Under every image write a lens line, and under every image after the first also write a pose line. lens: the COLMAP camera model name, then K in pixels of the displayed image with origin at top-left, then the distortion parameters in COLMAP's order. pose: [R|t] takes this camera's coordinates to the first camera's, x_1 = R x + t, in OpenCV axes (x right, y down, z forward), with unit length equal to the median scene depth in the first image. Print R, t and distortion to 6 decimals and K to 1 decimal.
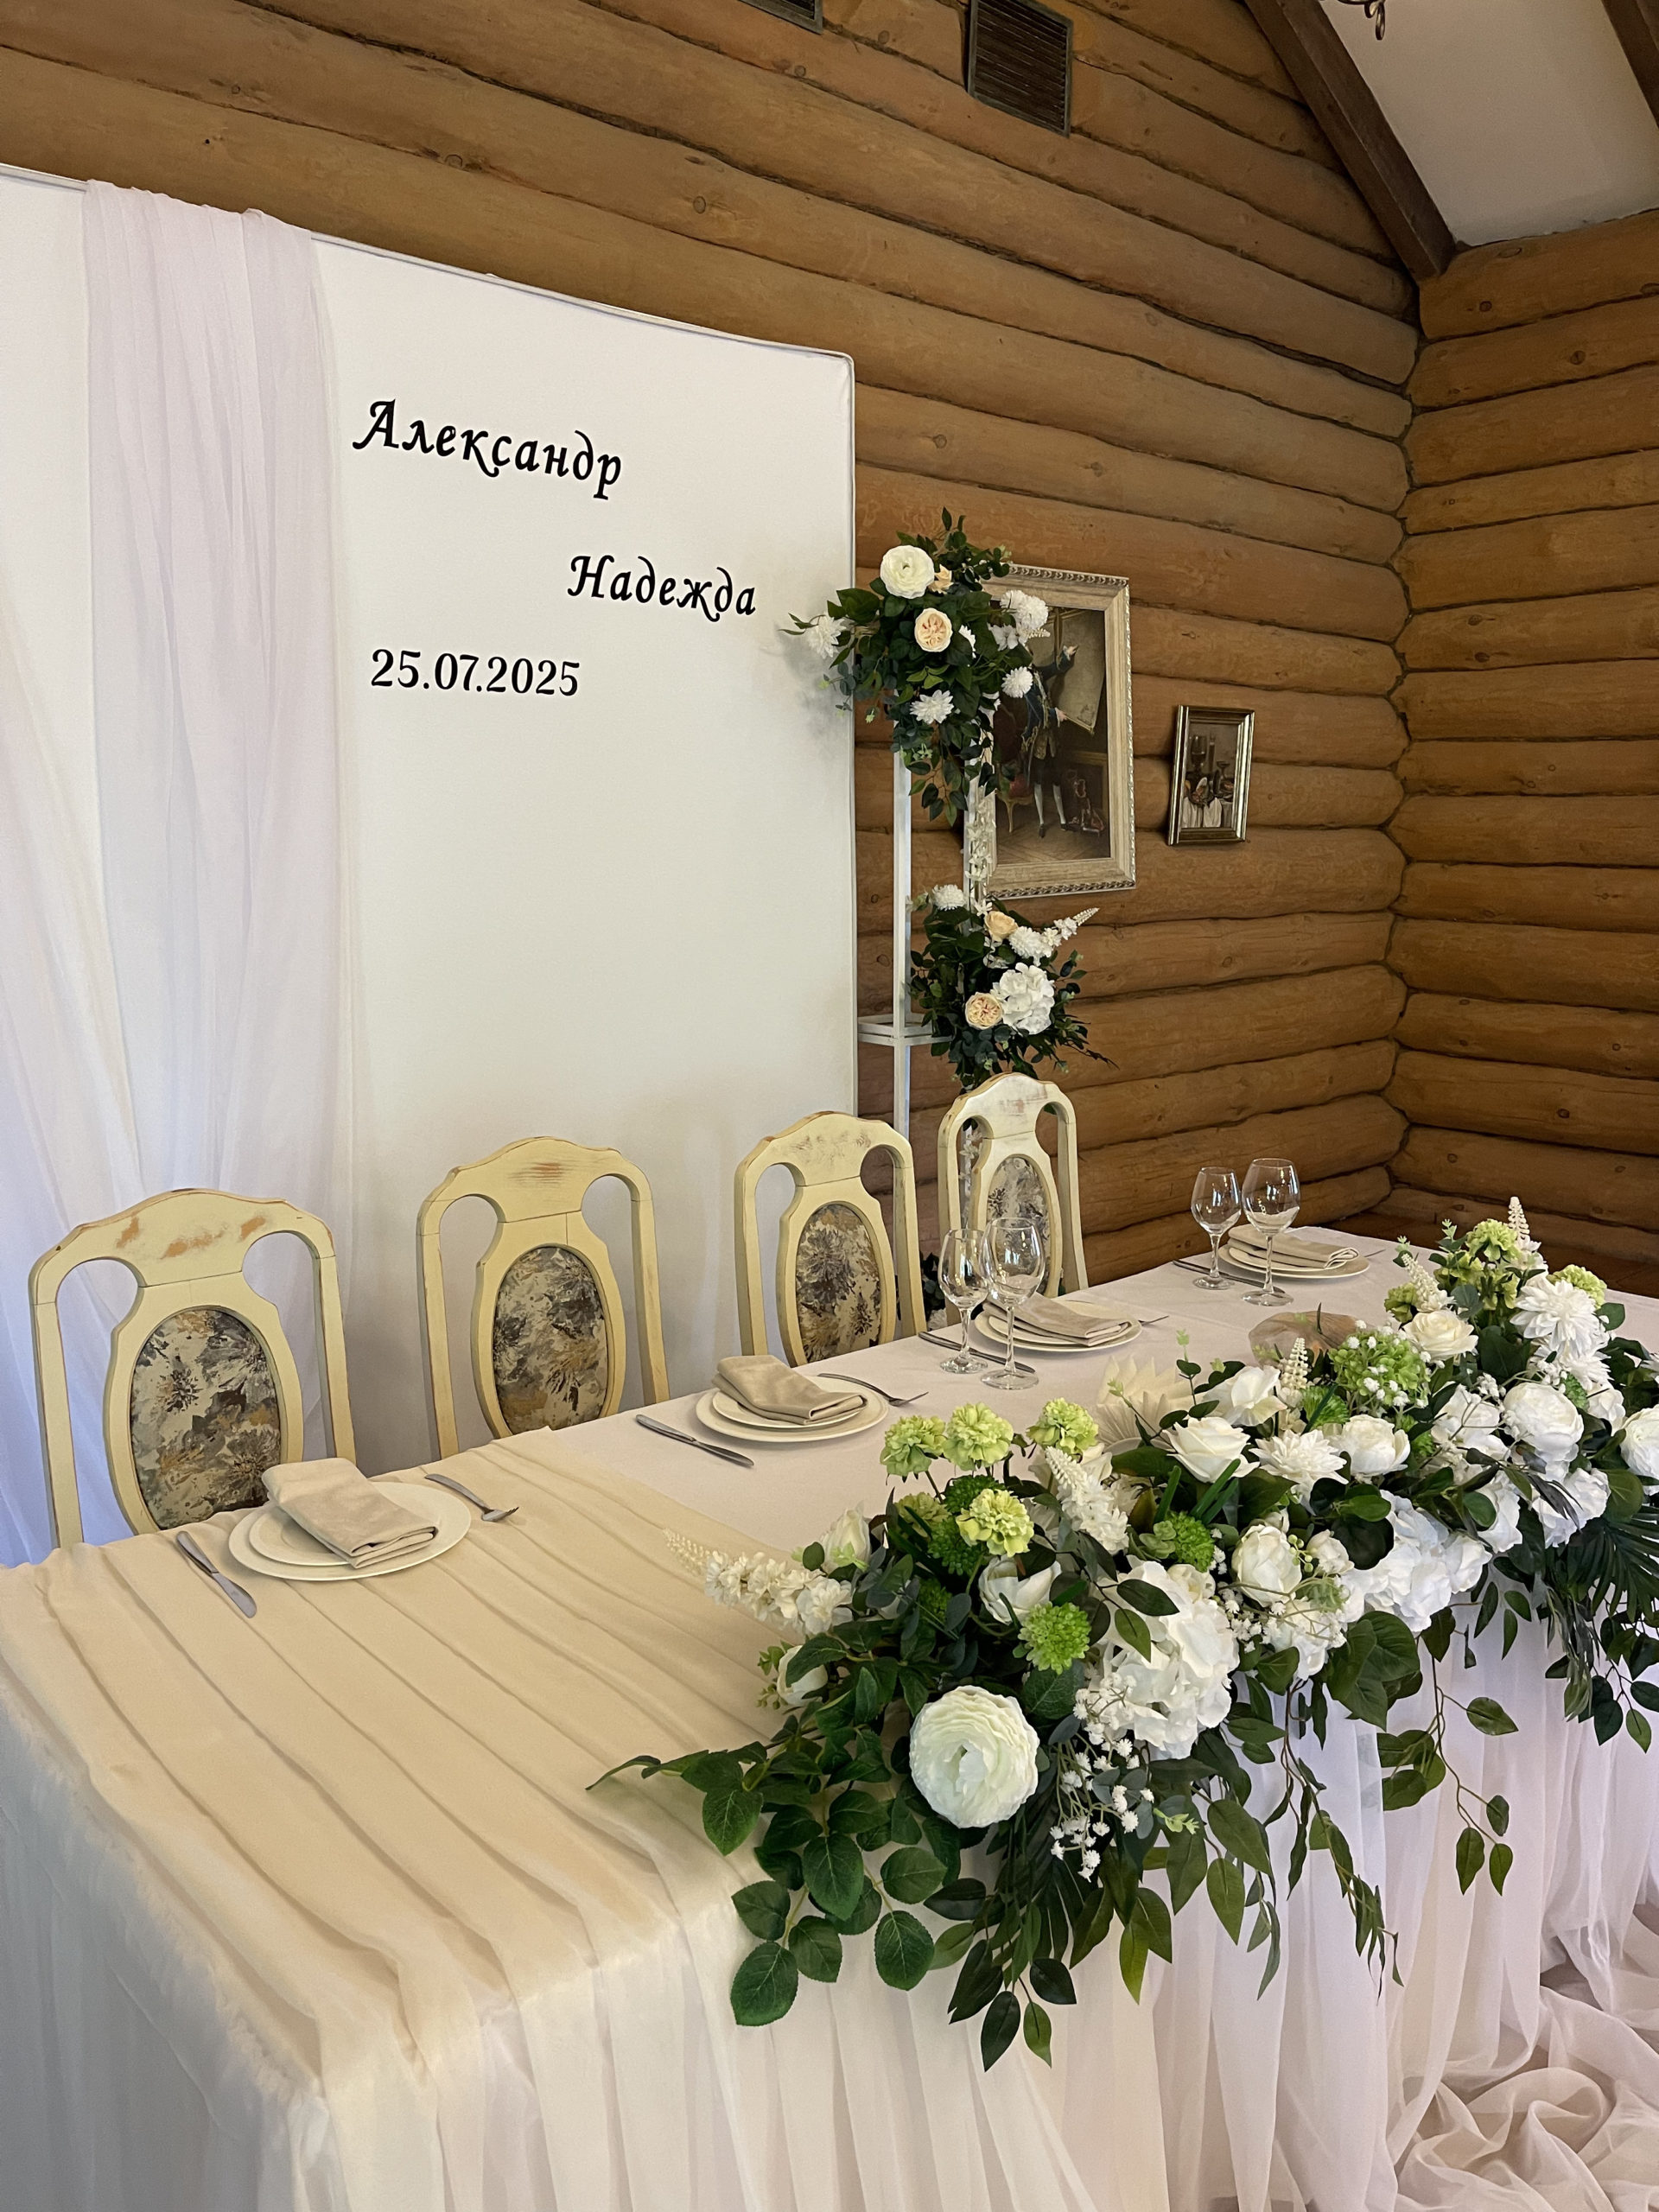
lens RADIAL K [[1642.3, 0, 831.7], [0, 1642.3, 1092.4], [0, 0, 1]] dist [0.013115, -0.006845]
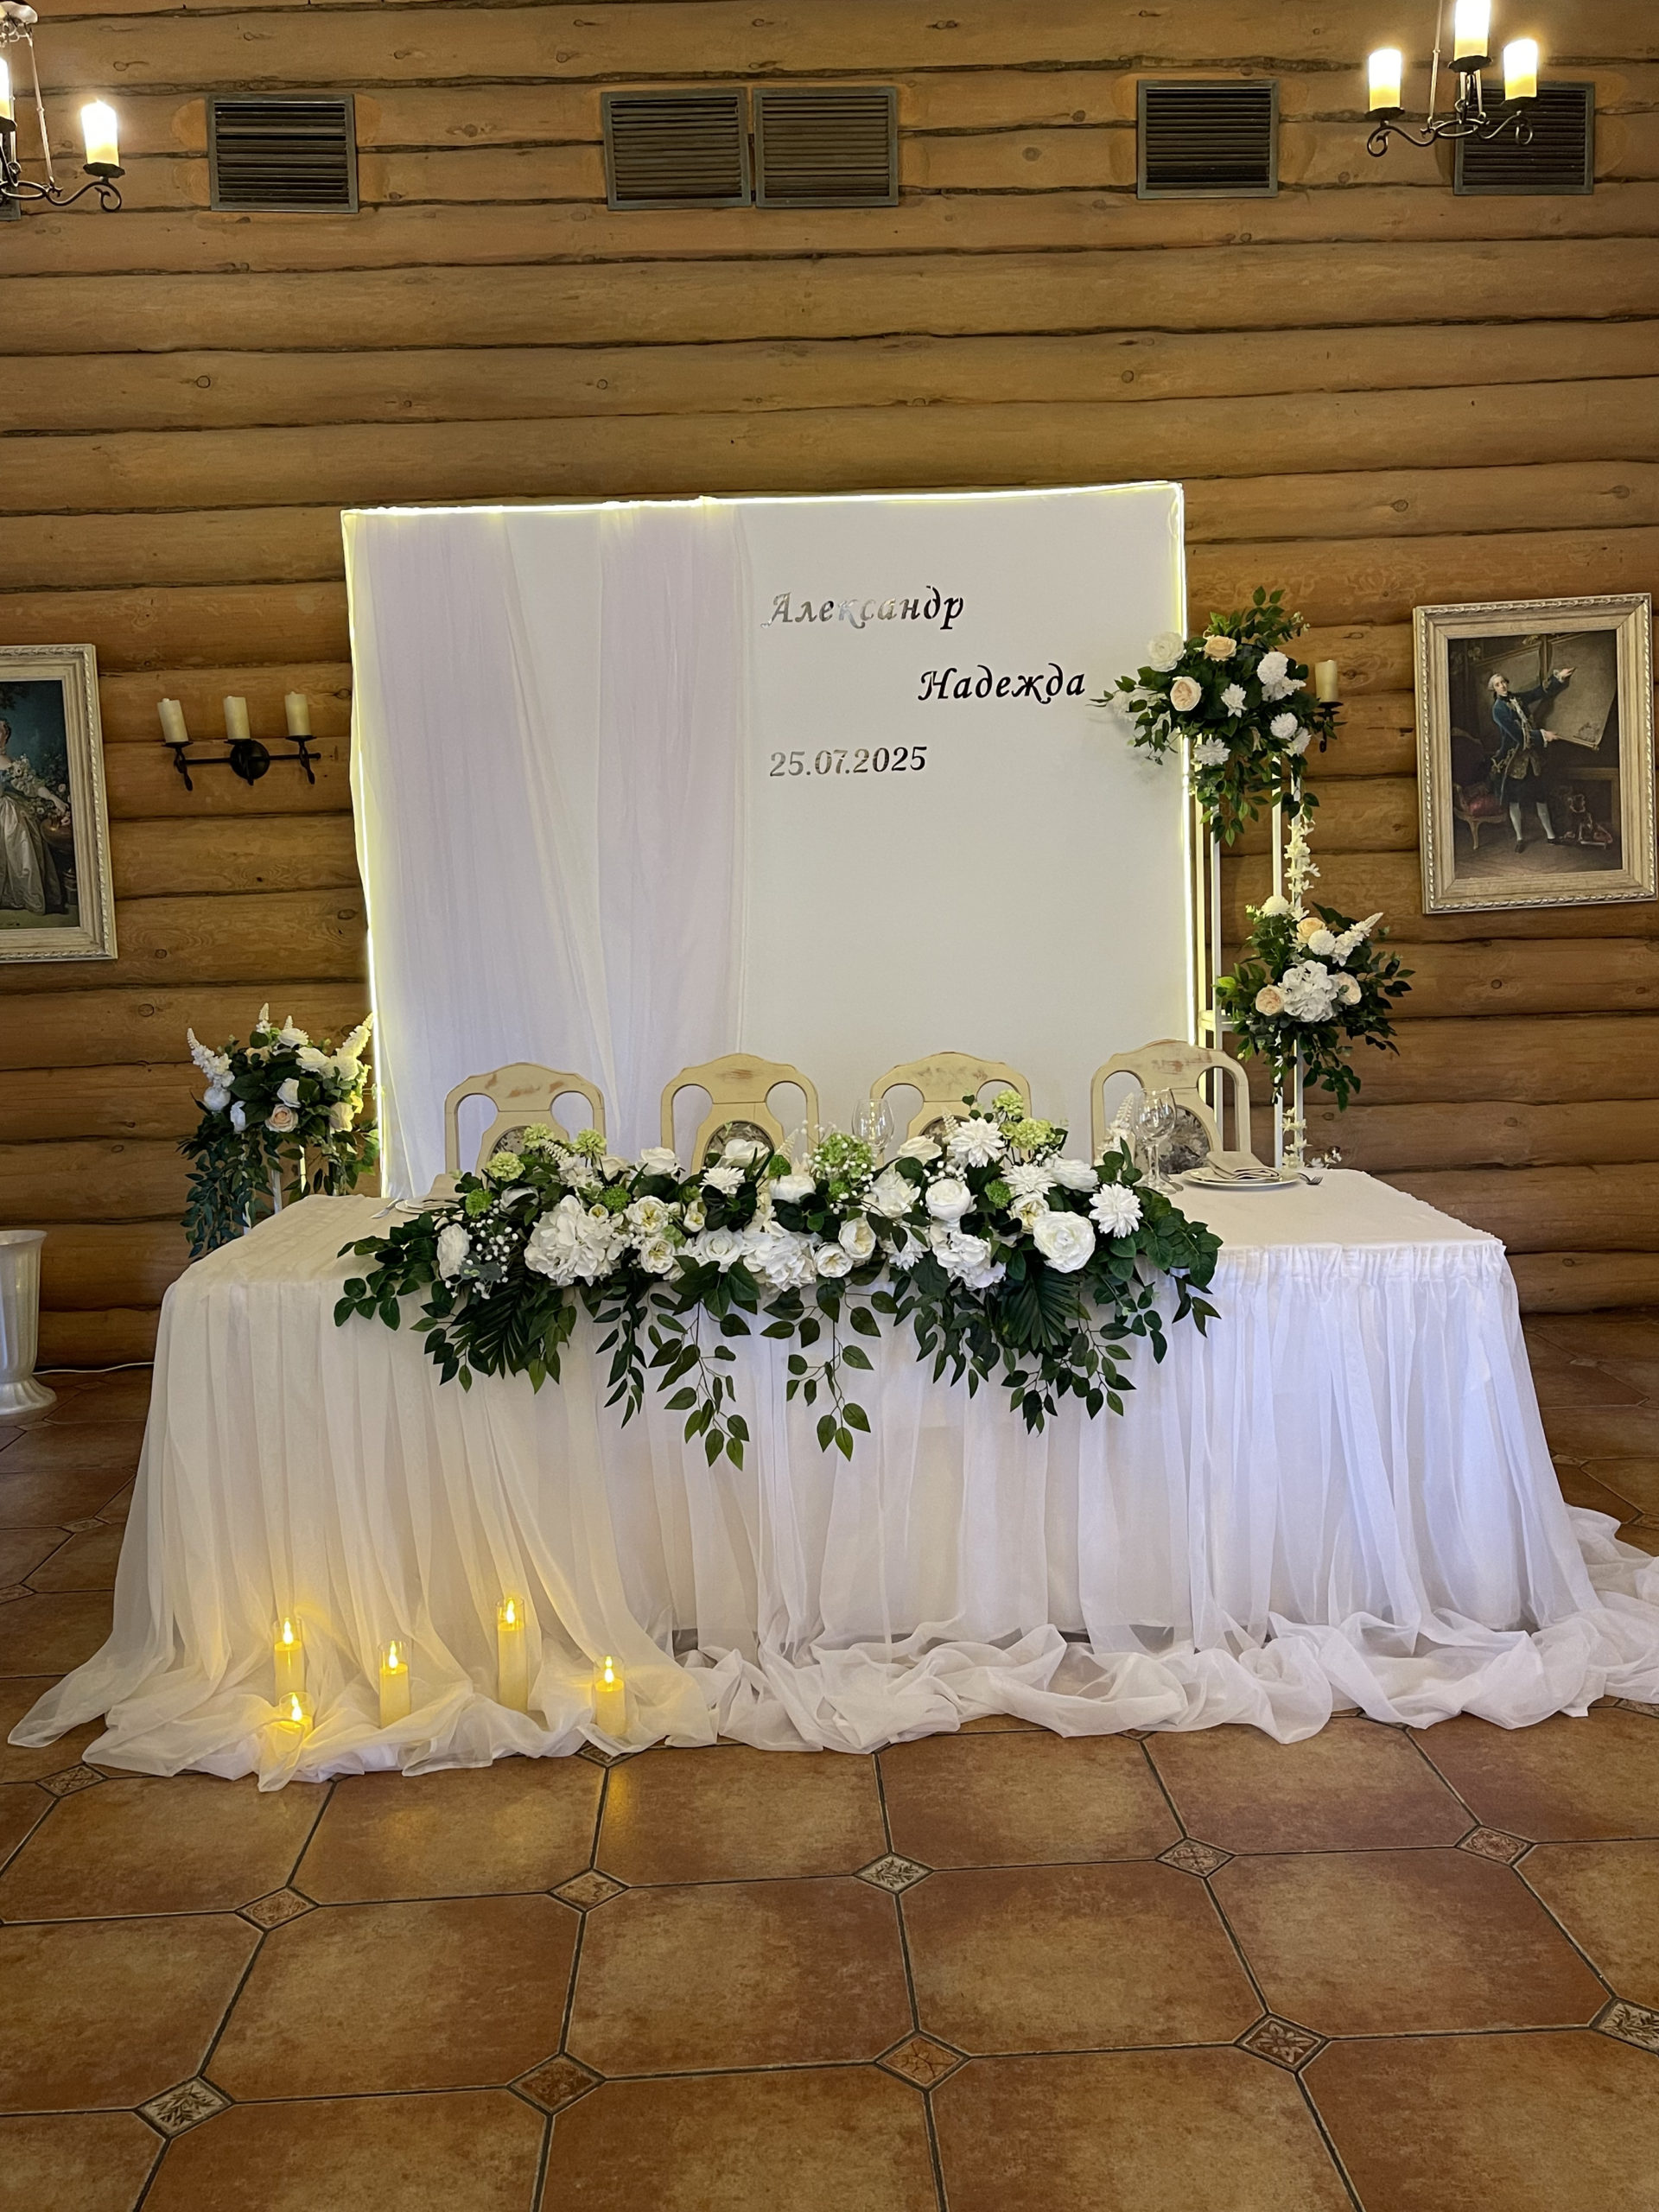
lens RADIAL K [[1790.9, 0, 830.4], [0, 1790.9, 1111.4], [0, 0, 1]] dist [-0.004142, -0.022917]
pose [[0.769263, 0.046151, -0.637263, 0.722618], [-0.065895, 0.997800, -0.007283, 0.064872], [0.635525, 0.047596, 0.770612, -0.211915]]
